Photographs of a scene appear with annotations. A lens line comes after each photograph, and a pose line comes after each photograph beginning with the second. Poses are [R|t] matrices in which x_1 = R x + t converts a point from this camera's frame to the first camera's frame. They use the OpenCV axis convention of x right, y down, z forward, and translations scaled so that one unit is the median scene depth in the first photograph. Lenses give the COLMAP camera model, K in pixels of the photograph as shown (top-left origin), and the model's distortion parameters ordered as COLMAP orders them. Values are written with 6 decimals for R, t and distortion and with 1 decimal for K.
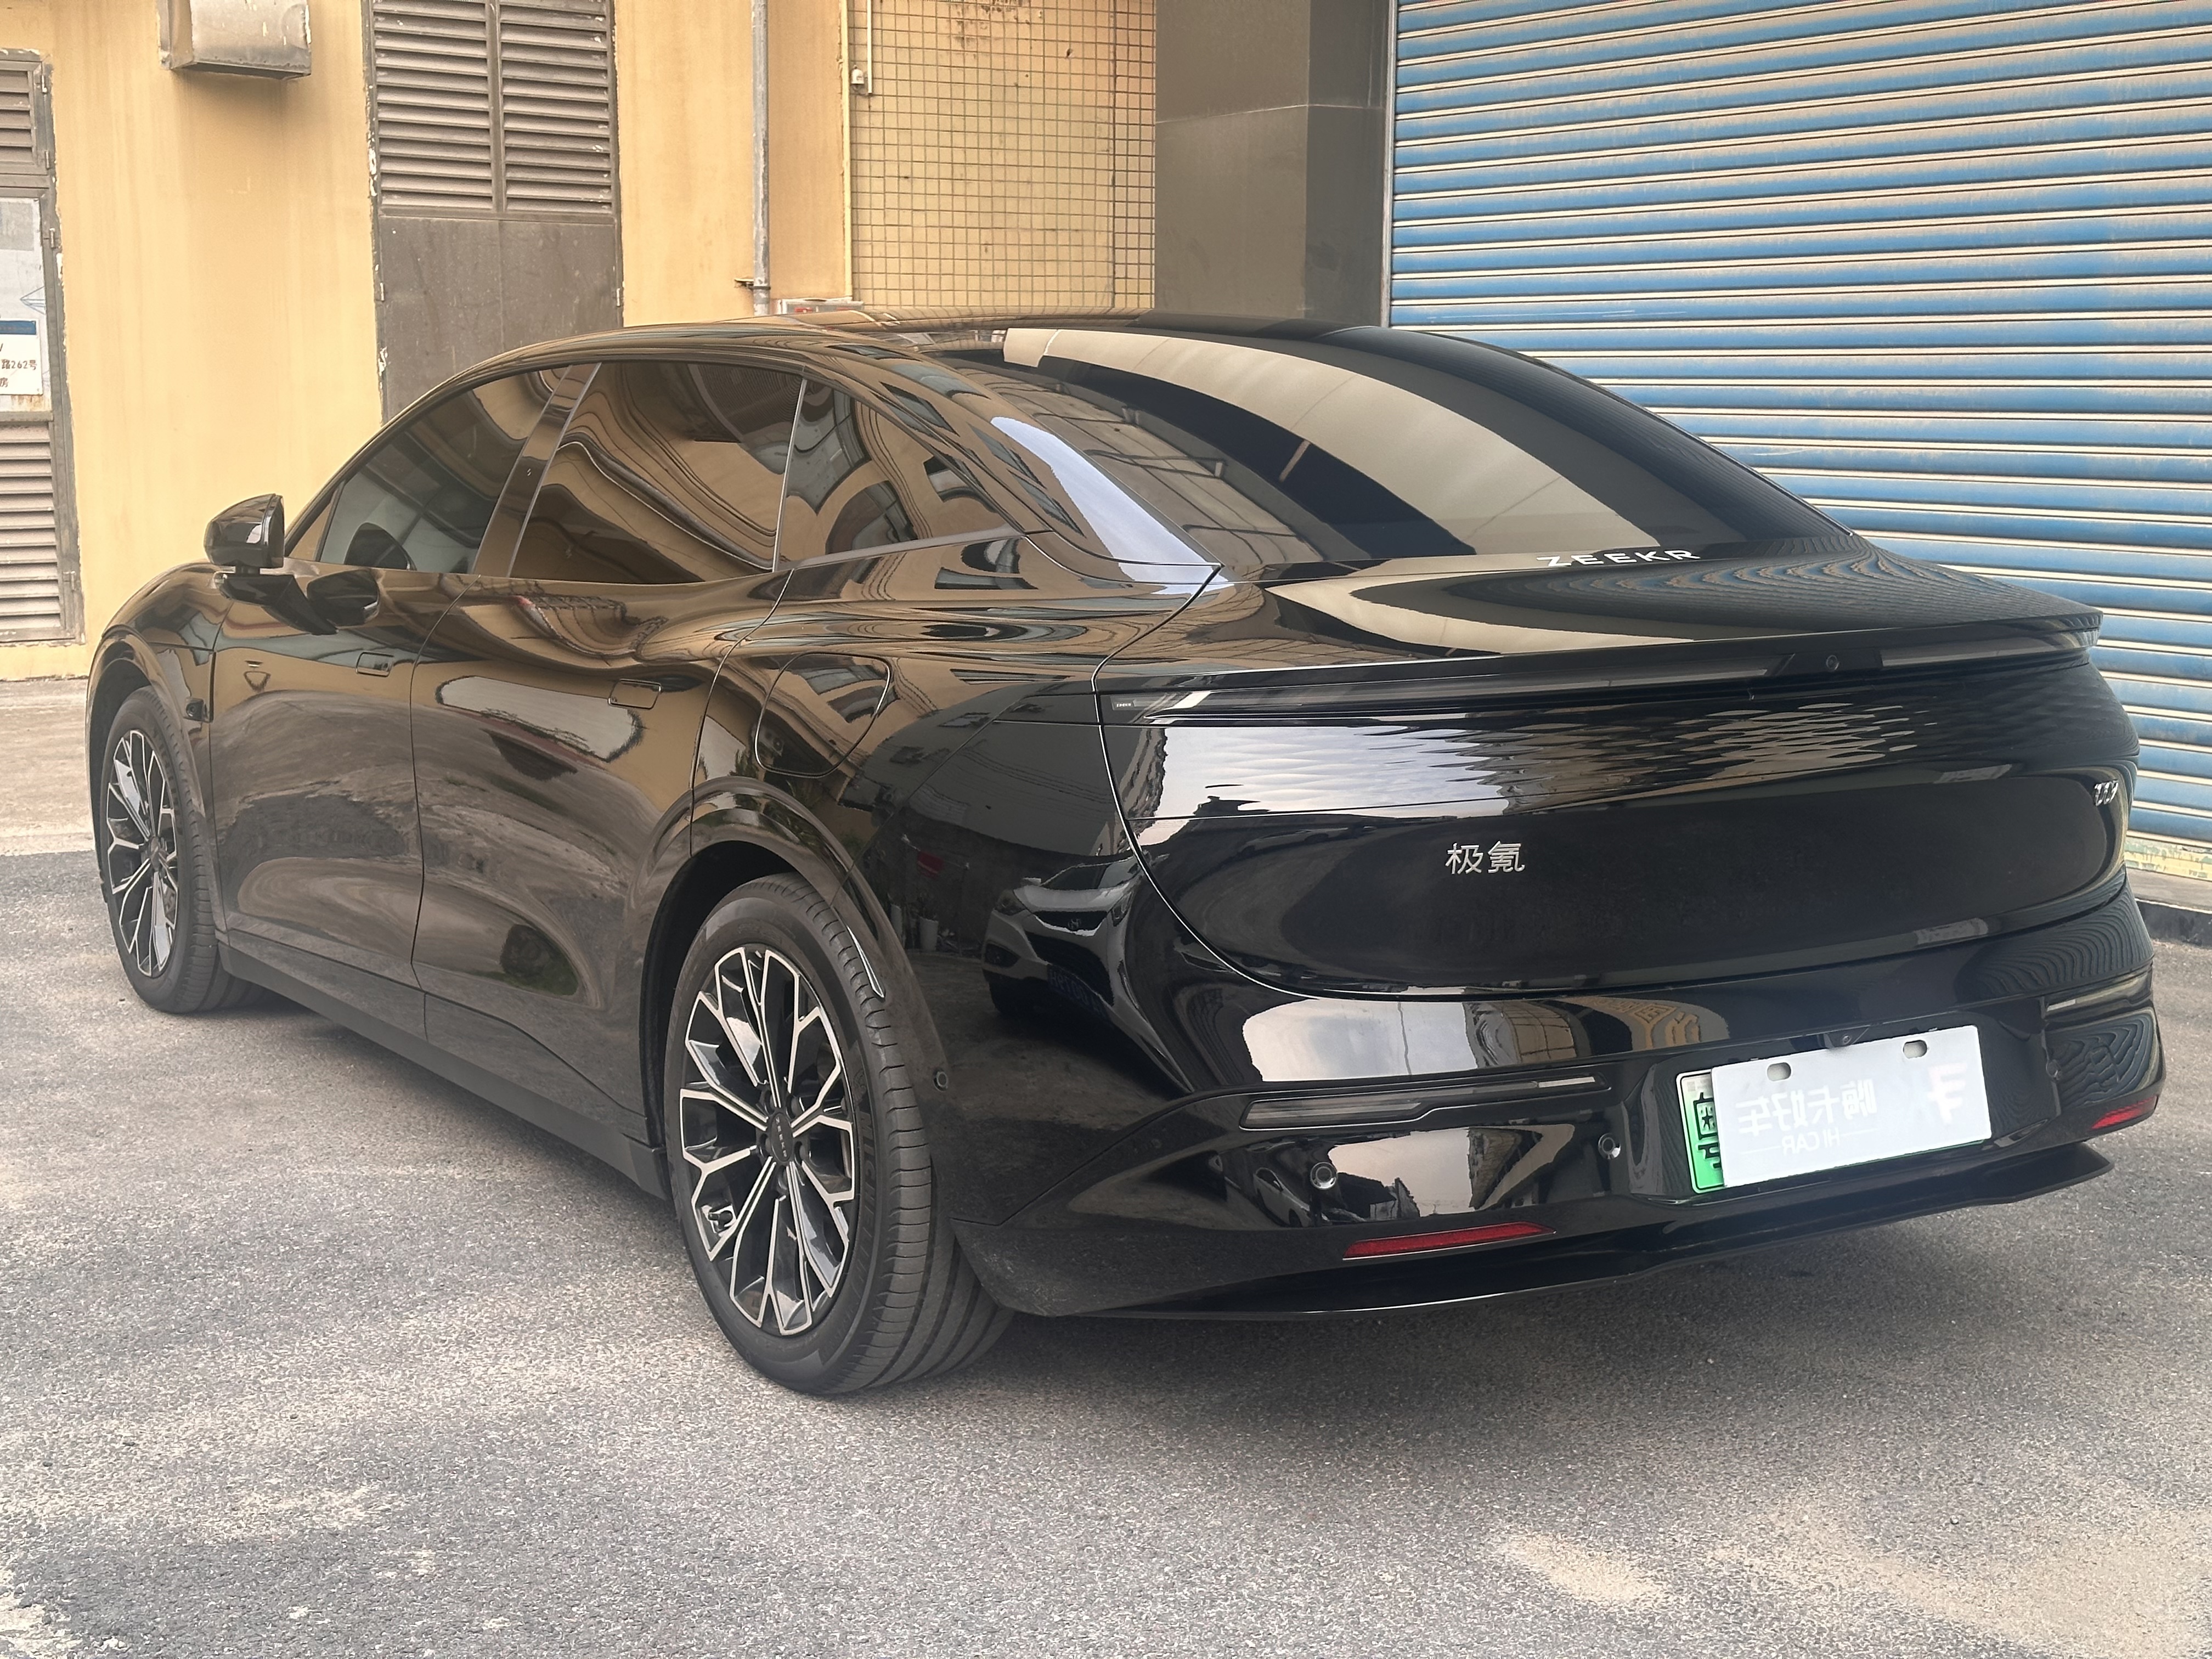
lens RADIAL K [[3068.4, 0, 1101.9], [0, 3068.4, 795.8], [0, 0, 1]] dist [0.234942, -0.499037]
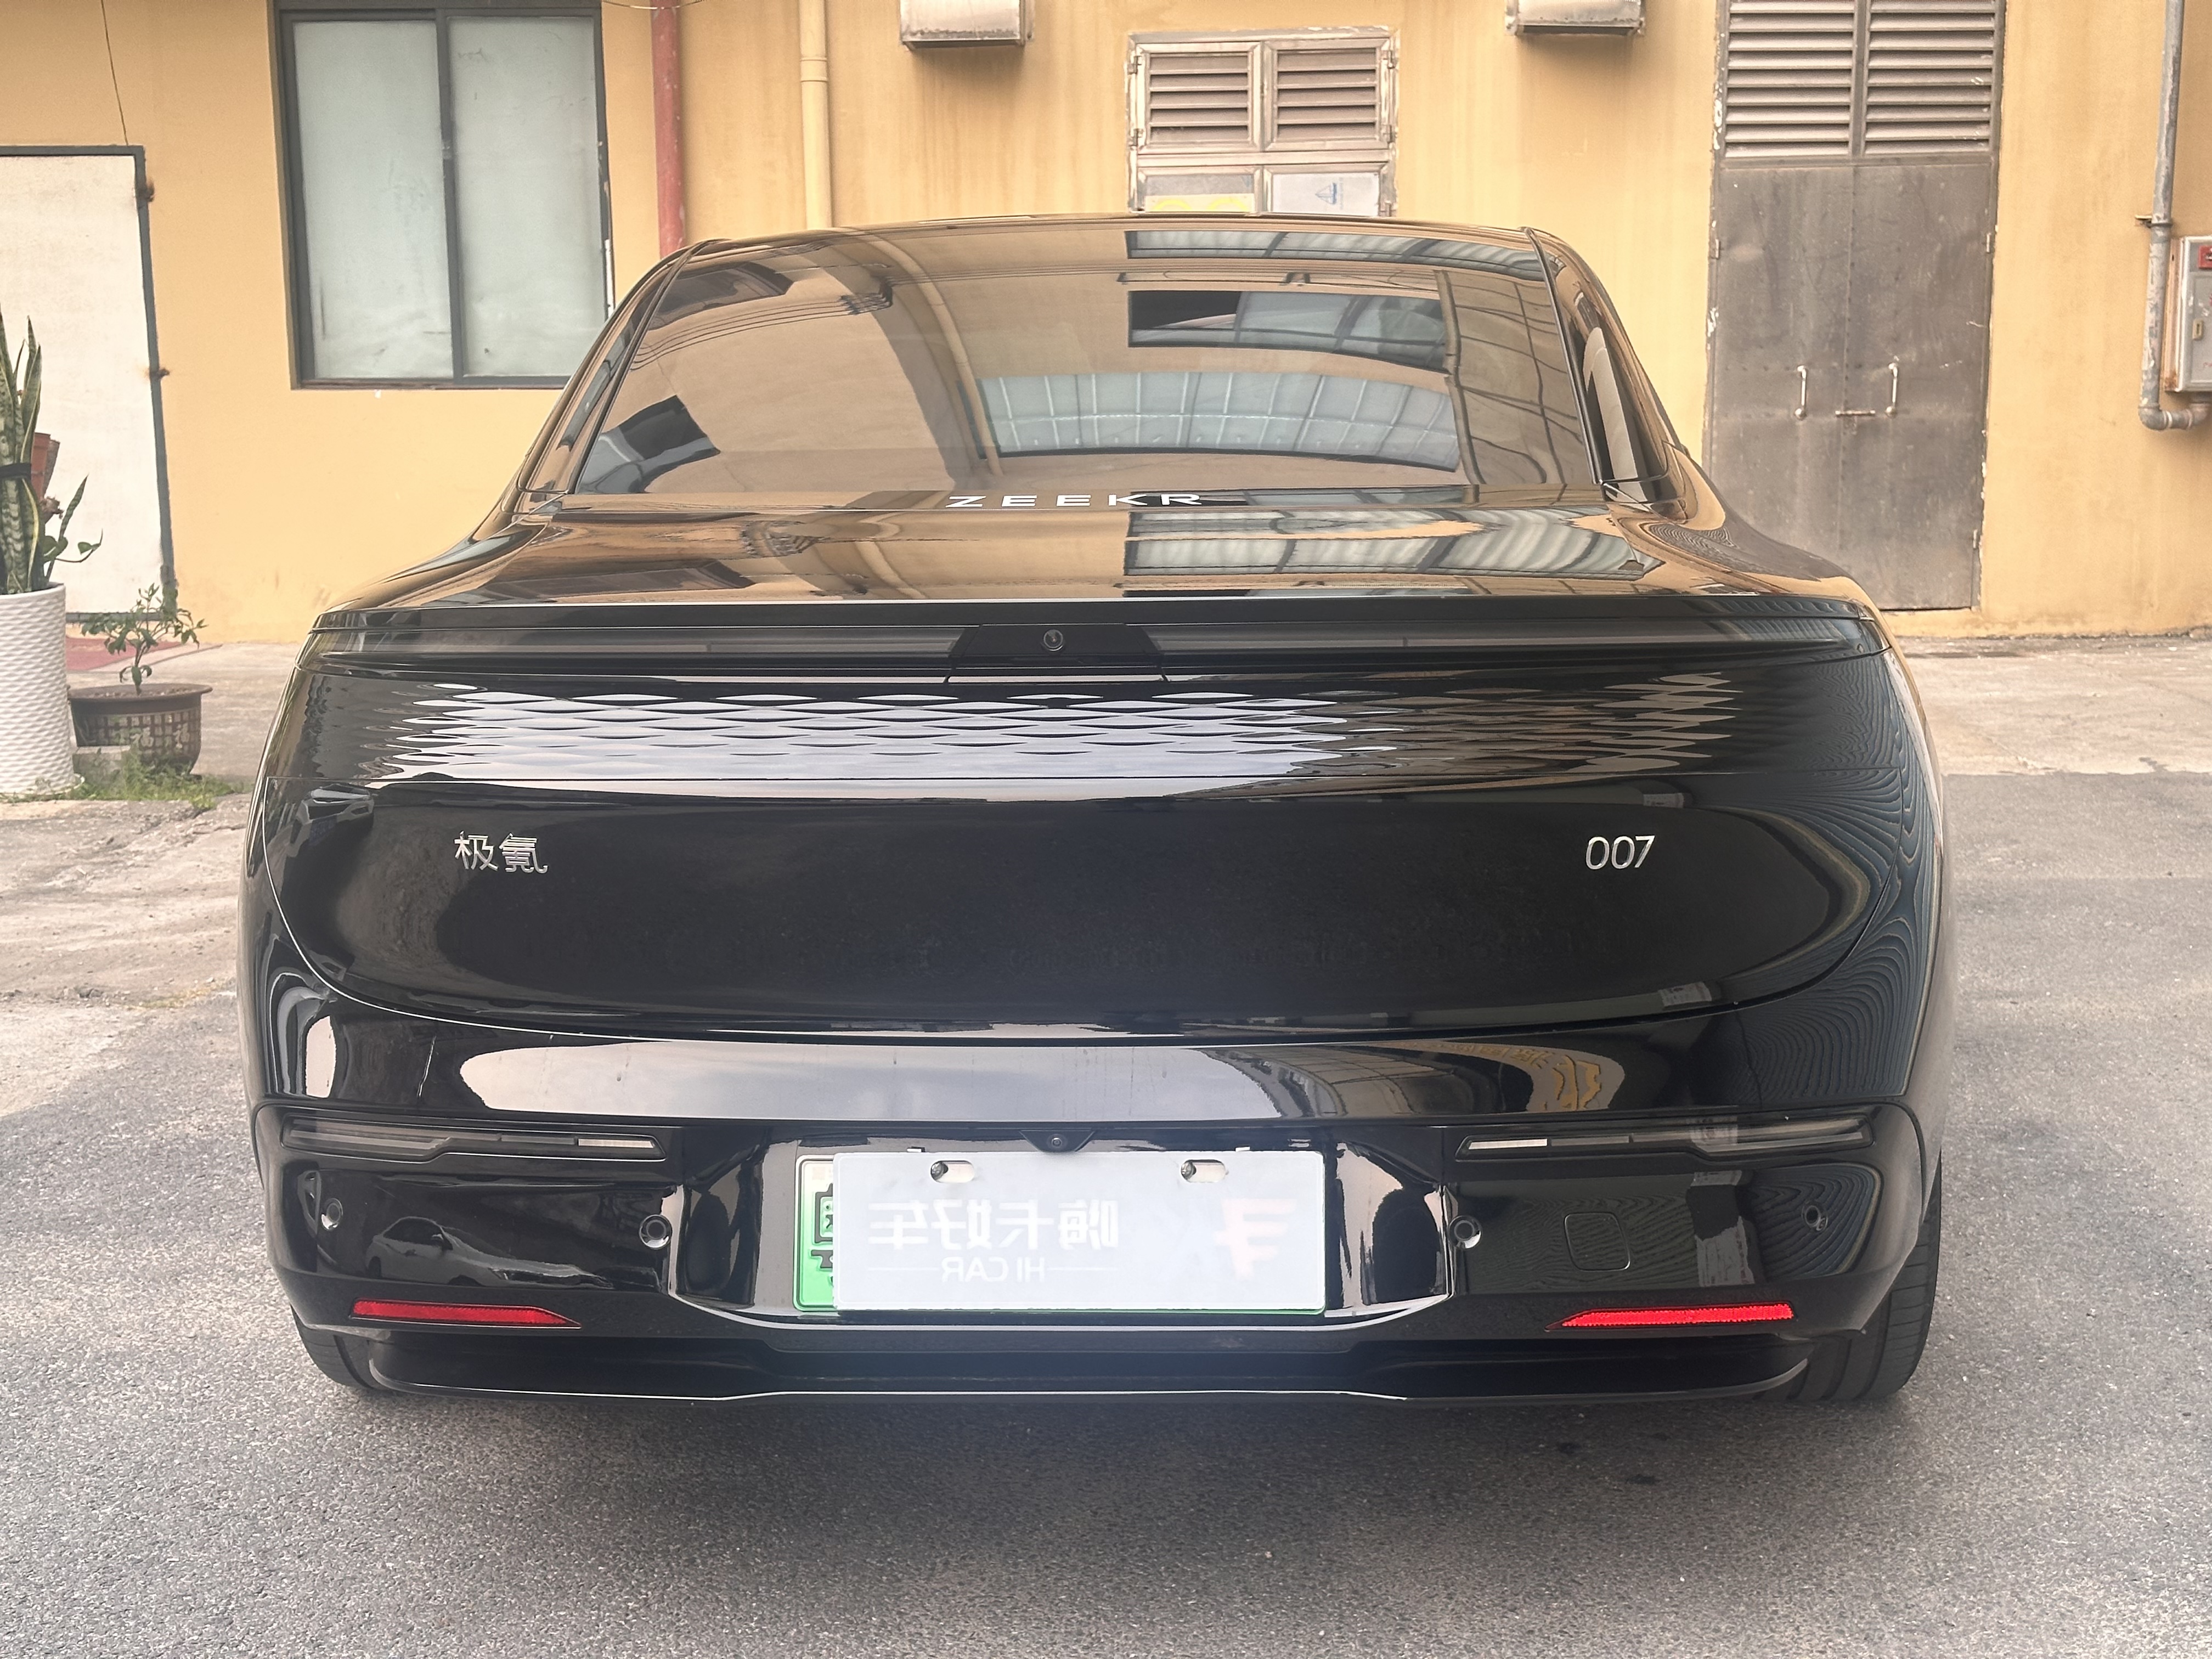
lens RADIAL K [[3042.6, 0, 1106.0], [0, 3042.6, 829.5], [0, 0, 1]] dist [0.276943, -0.711237]
pose [[0.817879, 0.080477, -0.569735, 0.164531], [-0.070411, 0.996727, 0.039714, -0.006682], [0.571066, 0.007634, 0.820868, 0.099674]]
